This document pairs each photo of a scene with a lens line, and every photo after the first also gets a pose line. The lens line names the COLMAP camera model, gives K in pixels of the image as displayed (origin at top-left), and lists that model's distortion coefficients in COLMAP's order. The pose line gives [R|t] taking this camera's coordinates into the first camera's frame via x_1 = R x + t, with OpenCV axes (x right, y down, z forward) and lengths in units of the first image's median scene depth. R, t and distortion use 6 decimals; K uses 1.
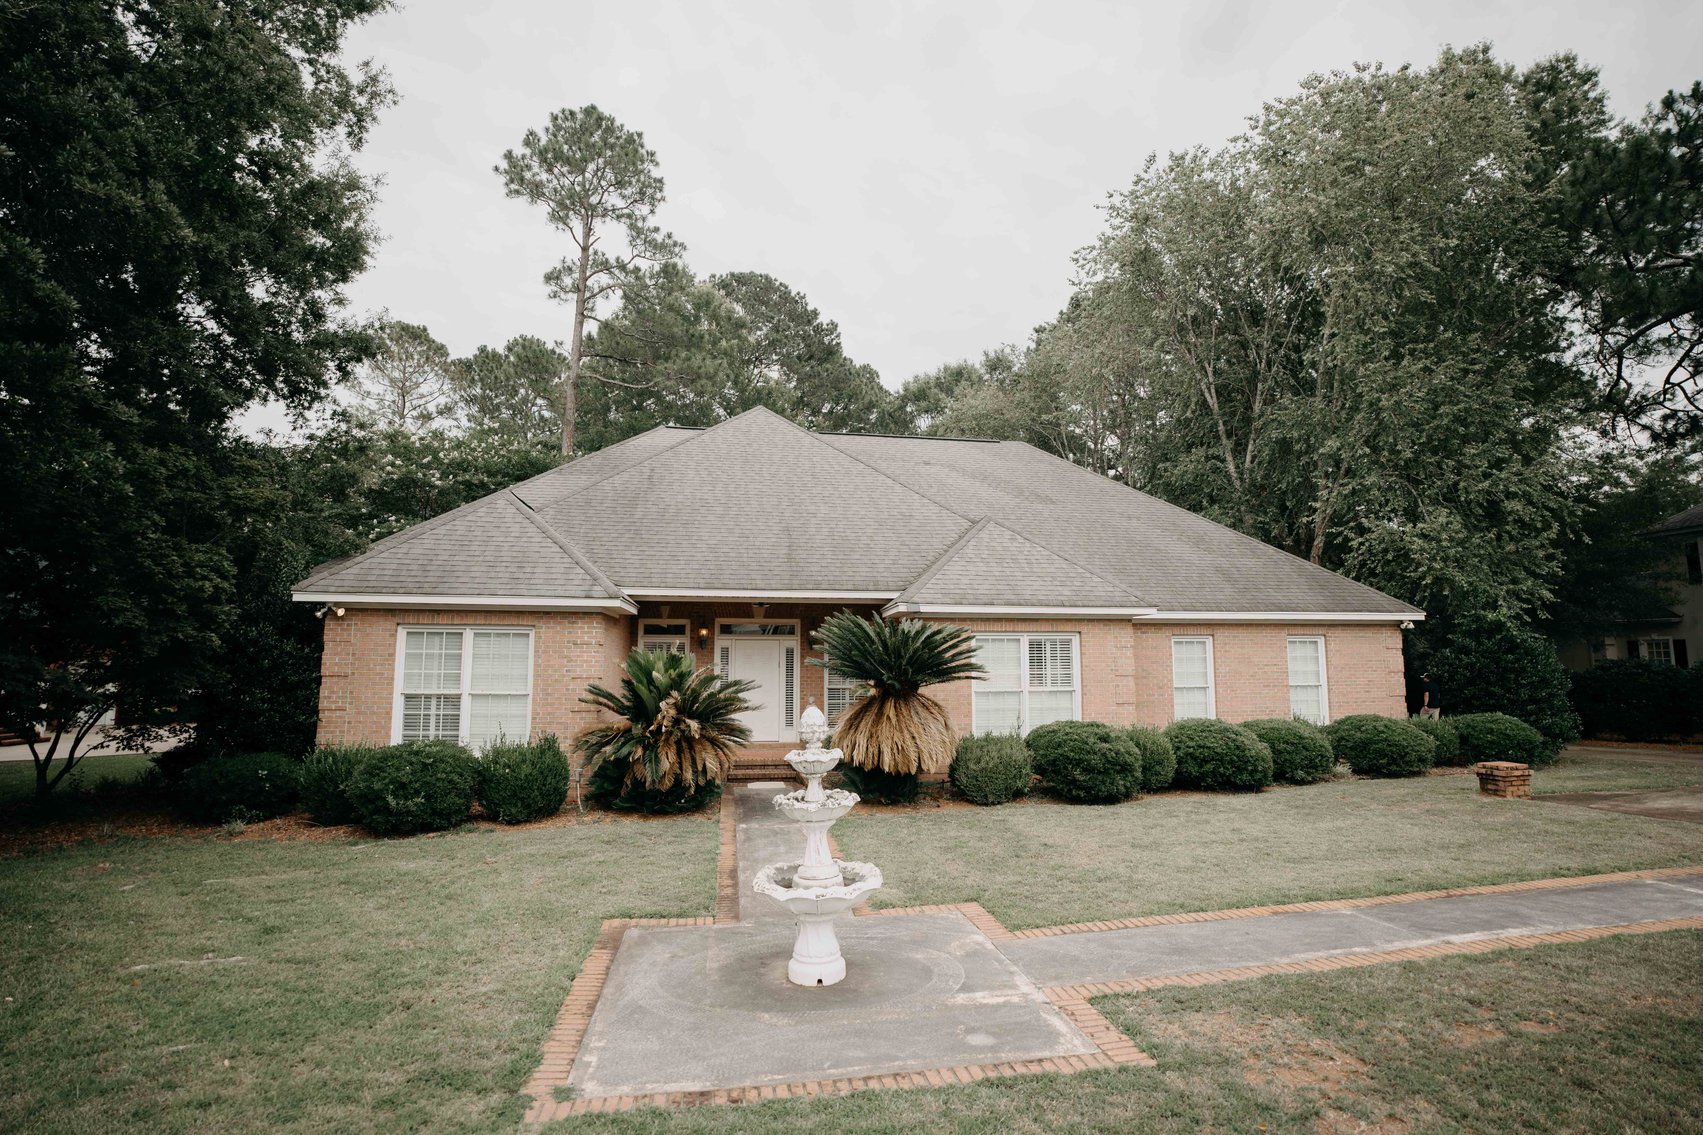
lens RADIAL K [[830.1, 0, 844.9], [0, 830.1, 561.7], [0, 0, 1]] dist [-0.076176, 0.023691]
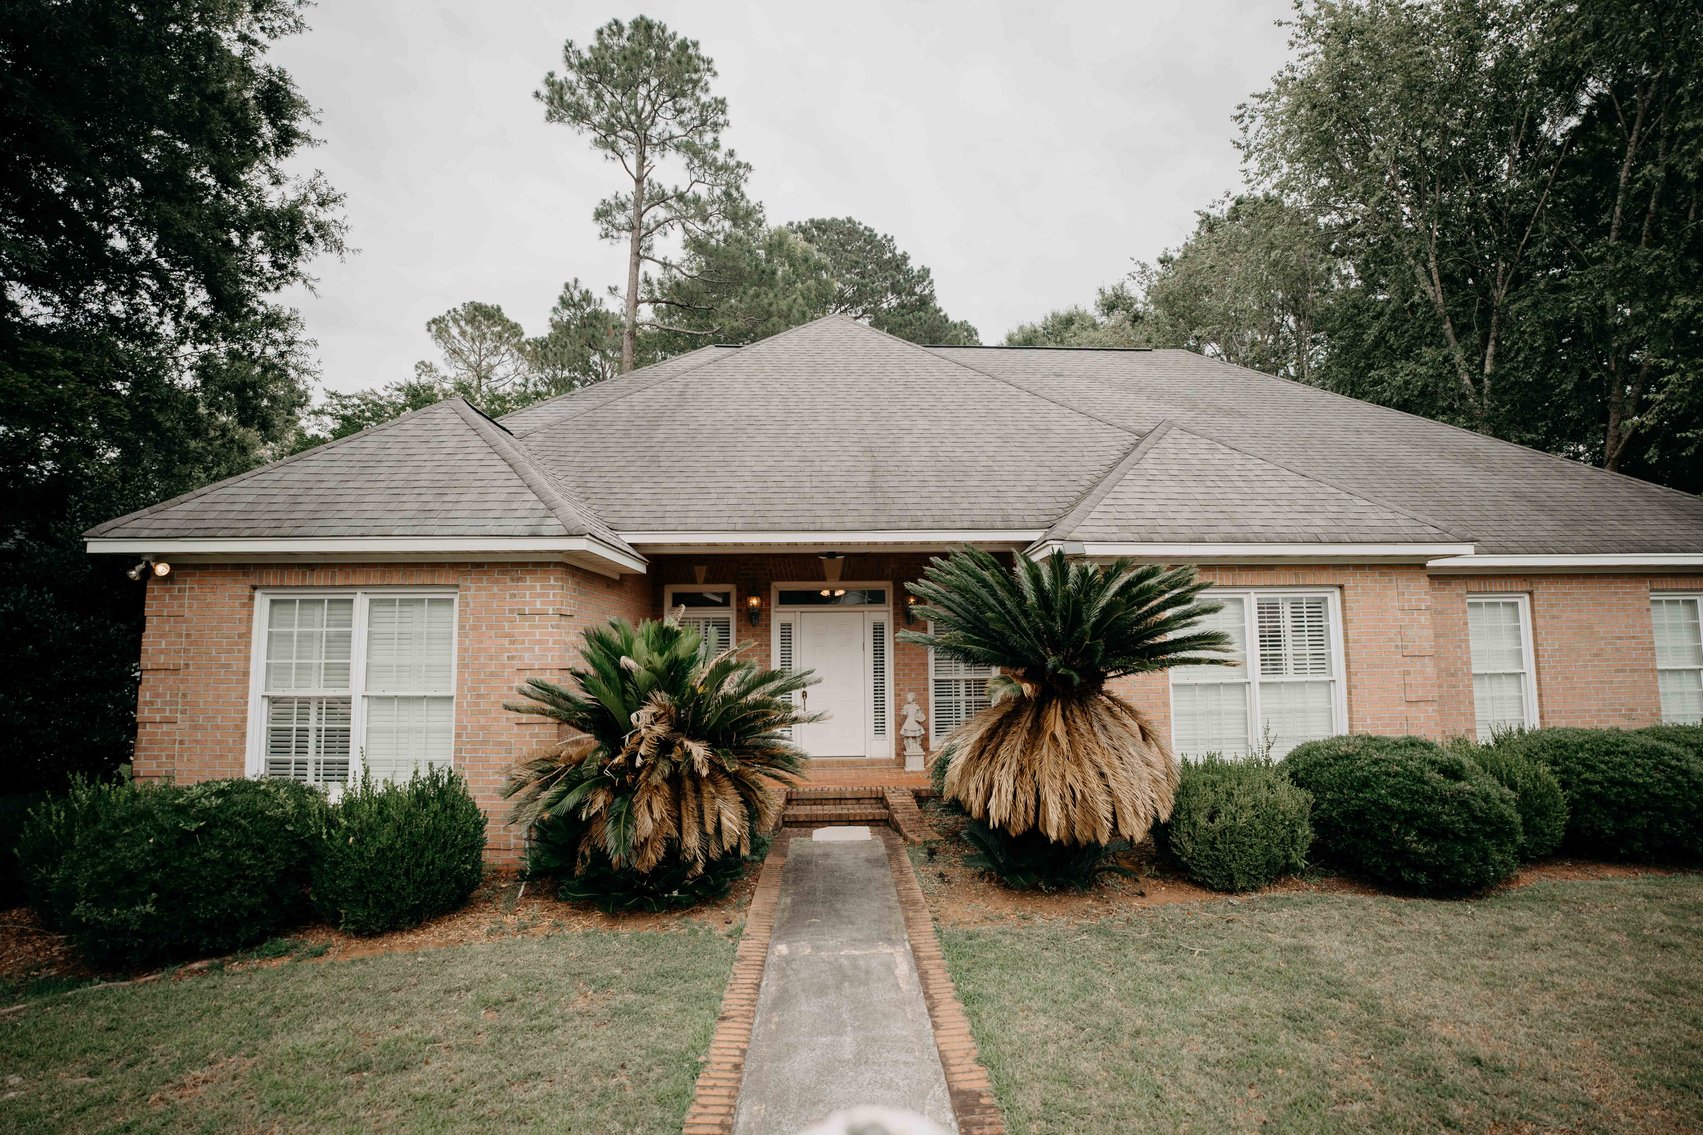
lens RADIAL K [[812.8, 0, 841.8], [0, 812.8, 572.1], [0, 0, 1]] dist [-0.066962, 0.019550]
pose [[0.992173, -0.022507, -0.122825, -0.013864], [0.025685, 0.999373, 0.024354, 0.053636], [0.122200, -0.027318, 0.992129, 0.386354]]
